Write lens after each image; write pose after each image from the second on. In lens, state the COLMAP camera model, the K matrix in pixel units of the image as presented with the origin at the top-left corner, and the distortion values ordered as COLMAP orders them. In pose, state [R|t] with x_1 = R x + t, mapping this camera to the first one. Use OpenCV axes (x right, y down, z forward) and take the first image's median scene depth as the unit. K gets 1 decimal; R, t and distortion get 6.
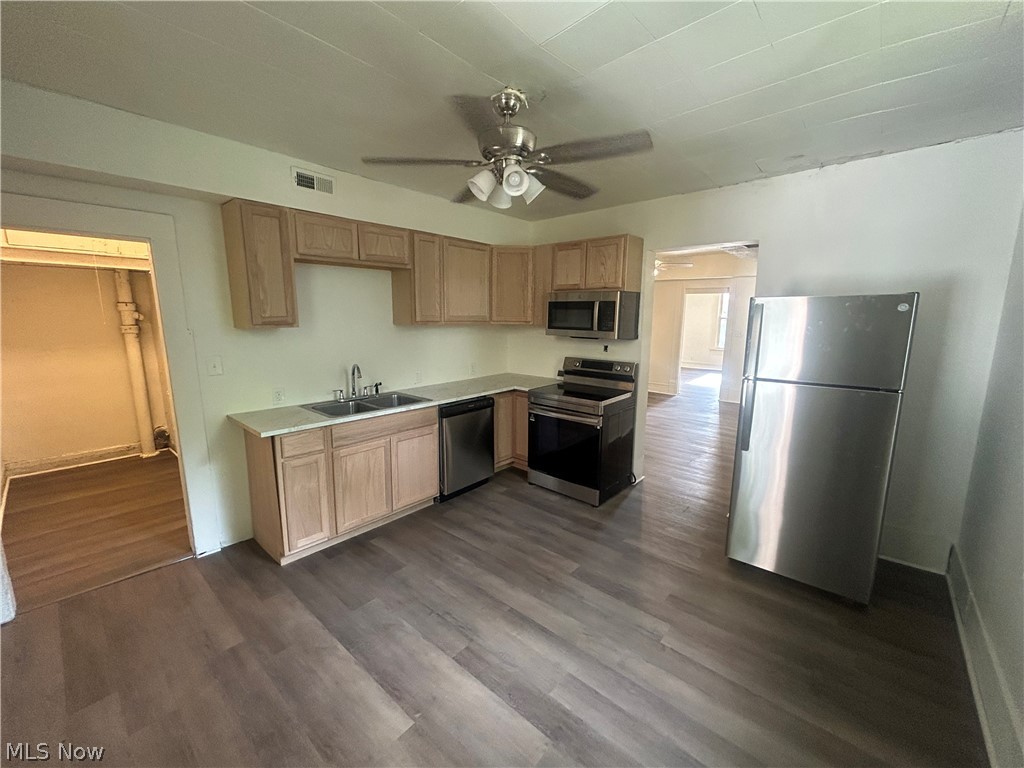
lens RADIAL K [[412.5, 0, 512.0], [0, 412.5, 384.0], [0, 0, 1]] dist [-0.000268, 0.000010]
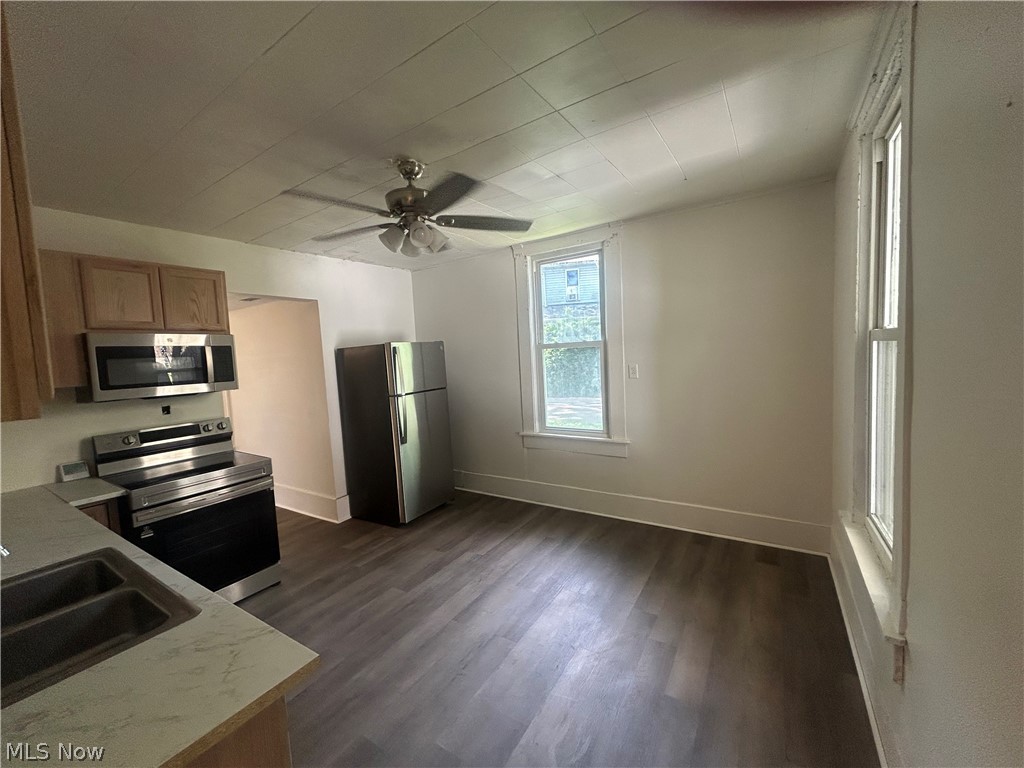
lens RADIAL K [[412.5, 0, 512.0], [0, 412.5, 384.0], [0, 0, 1]] dist [-0.000268, 0.000010]
pose [[-0.150989, -0.076378, 0.985580, -0.942498], [0.214385, 0.970752, 0.108072, -0.124579], [-0.965009, 0.227611, -0.130199, 0.771000]]
